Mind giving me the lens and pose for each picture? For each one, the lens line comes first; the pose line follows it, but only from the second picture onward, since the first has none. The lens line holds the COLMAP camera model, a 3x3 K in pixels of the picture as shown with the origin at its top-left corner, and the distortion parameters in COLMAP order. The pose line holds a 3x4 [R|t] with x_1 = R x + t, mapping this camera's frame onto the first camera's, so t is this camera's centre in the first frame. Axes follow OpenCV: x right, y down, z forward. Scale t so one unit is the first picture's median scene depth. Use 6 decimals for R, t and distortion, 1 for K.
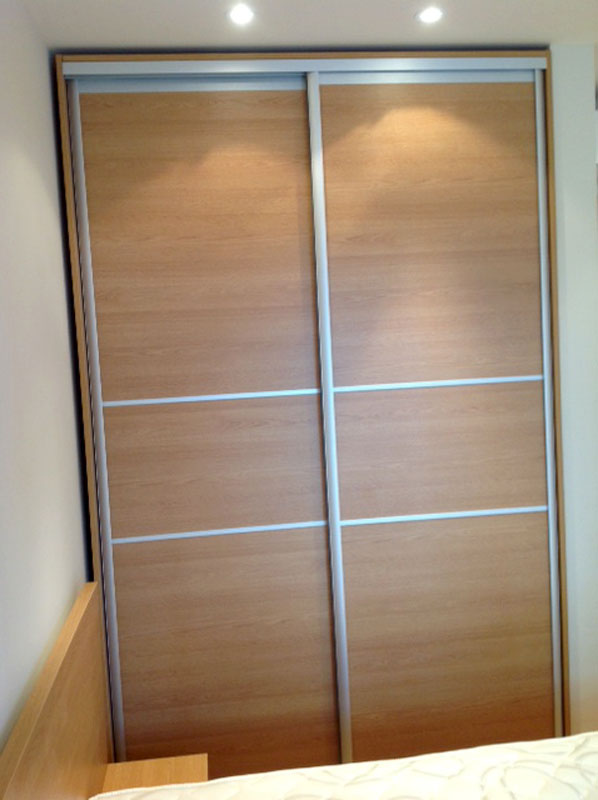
lens RADIAL K [[763.9, 0, 299.0], [0, 763.9, 400.0], [0, 0, 1]] dist [0.151472, -0.313636]
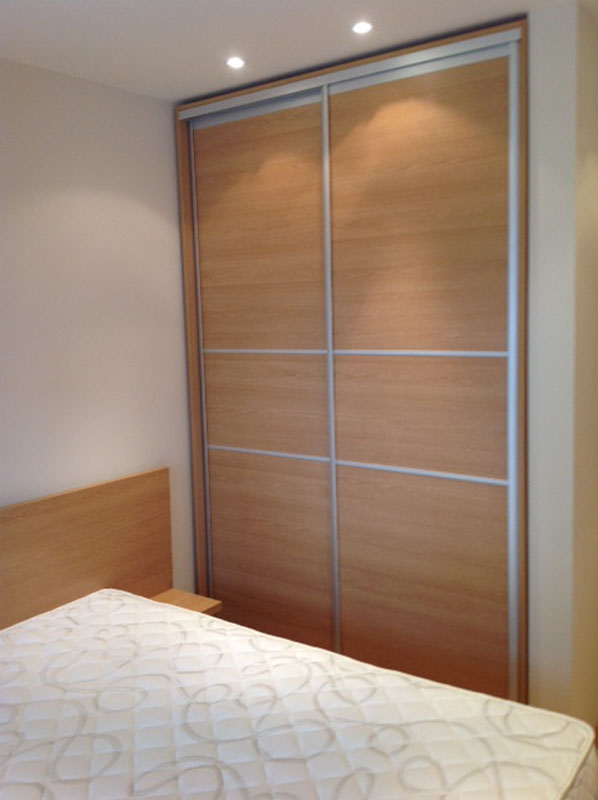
lens RADIAL K [[763.9, 0, 299.0], [0, 763.9, 400.0], [0, 0, 1]] dist [0.151472, -0.313636]
pose [[0.721841, 0.113965, -0.682611, 0.839371], [-0.062359, 0.993046, 0.099851, -0.054956], [0.689244, -0.029510, 0.723928, 0.085550]]
